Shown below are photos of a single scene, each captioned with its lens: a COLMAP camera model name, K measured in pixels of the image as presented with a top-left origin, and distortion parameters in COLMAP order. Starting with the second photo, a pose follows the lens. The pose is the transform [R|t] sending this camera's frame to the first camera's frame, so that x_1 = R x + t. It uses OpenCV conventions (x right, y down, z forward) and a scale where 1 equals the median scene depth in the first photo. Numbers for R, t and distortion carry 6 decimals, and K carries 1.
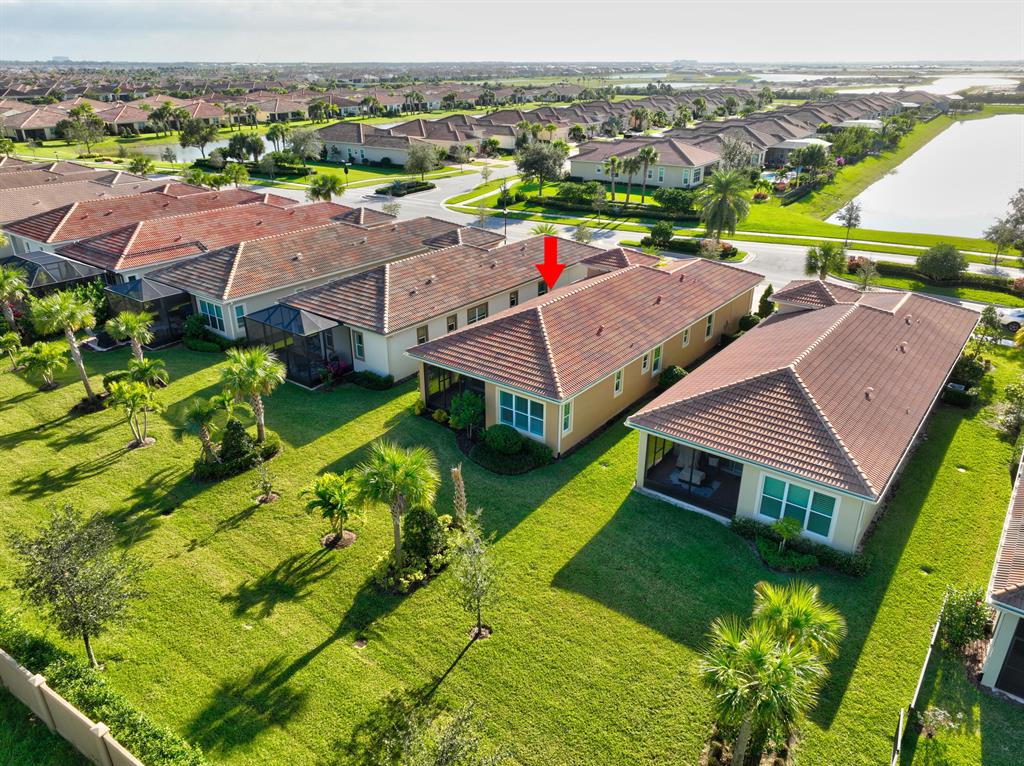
lens RADIAL K [[722.2, 0, 517.1], [0, 722.2, 379.5], [0, 0, 1]] dist [0.000135, 0.013692]
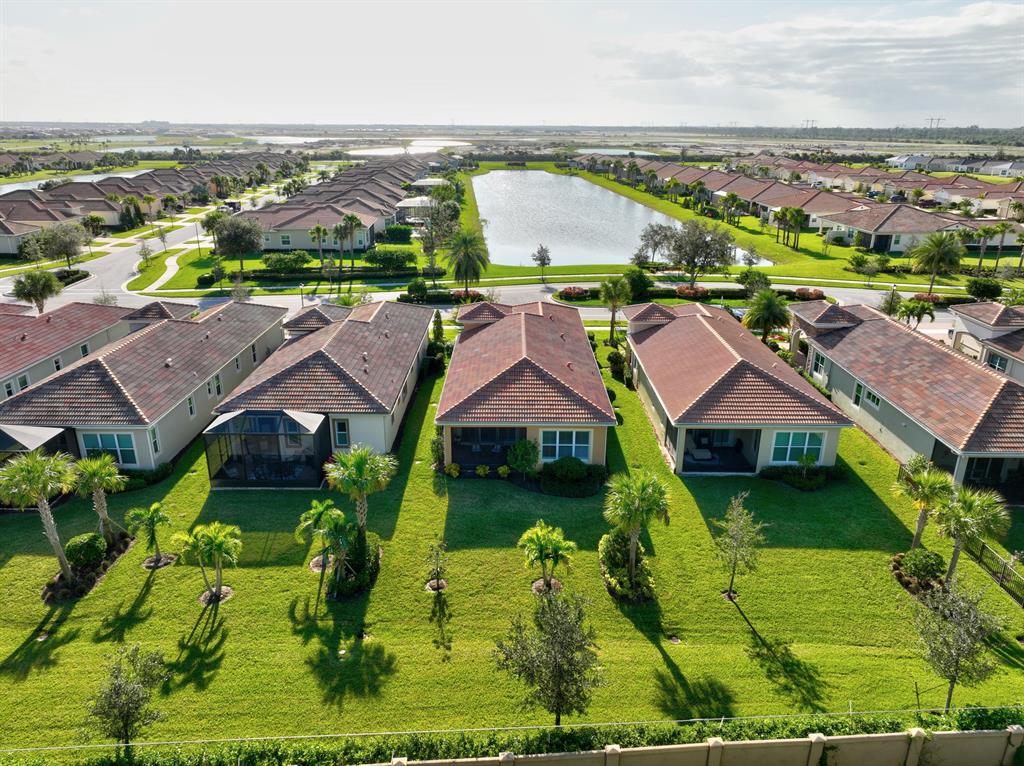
lens RADIAL K [[722.2, 0, 512.8], [0, 722.2, 382.1], [0, 0, 1]] dist [0.000135, 0.013692]
pose [[0.795701, -0.199630, 0.571846, -0.441583], [0.239378, 0.970909, 0.005858, -0.049501], [-0.556380, 0.132226, 0.820340, 0.053315]]
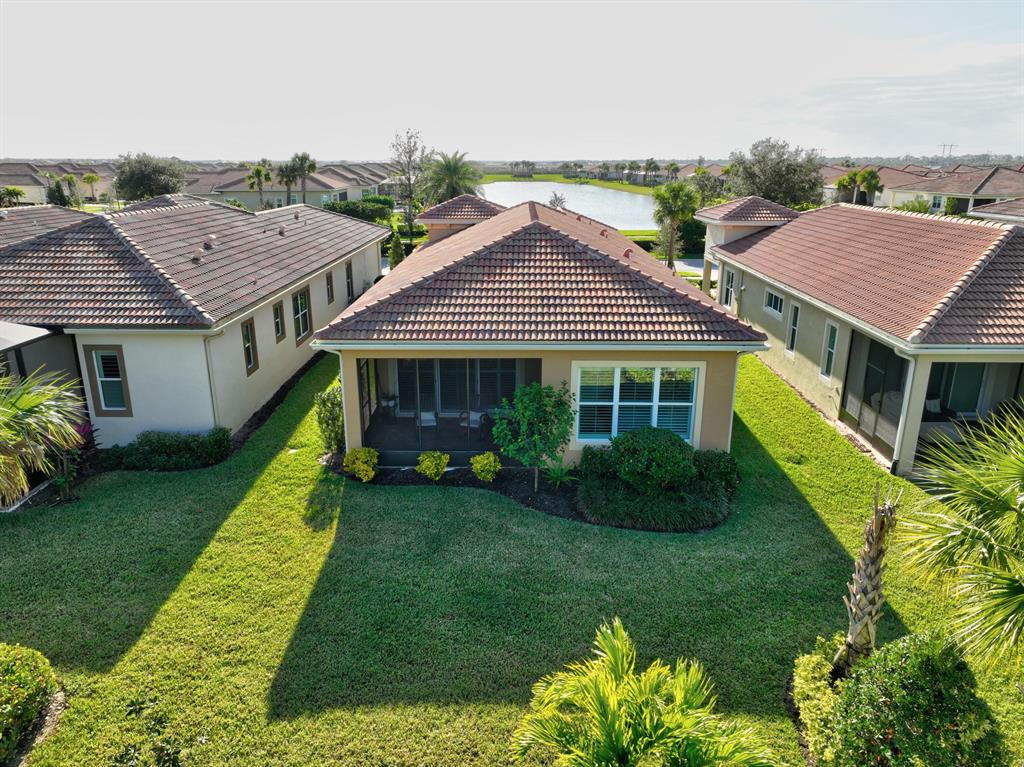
lens RADIAL K [[722.2, 0, 511.2], [0, 722.2, 384.9], [0, 0, 1]] dist [0.000135, 0.013692]
pose [[0.802529, -0.177367, 0.569638, -0.207559], [0.240890, 0.969831, -0.037402, 0.020119], [-0.545819, 0.167236, 0.821044, 0.408824]]
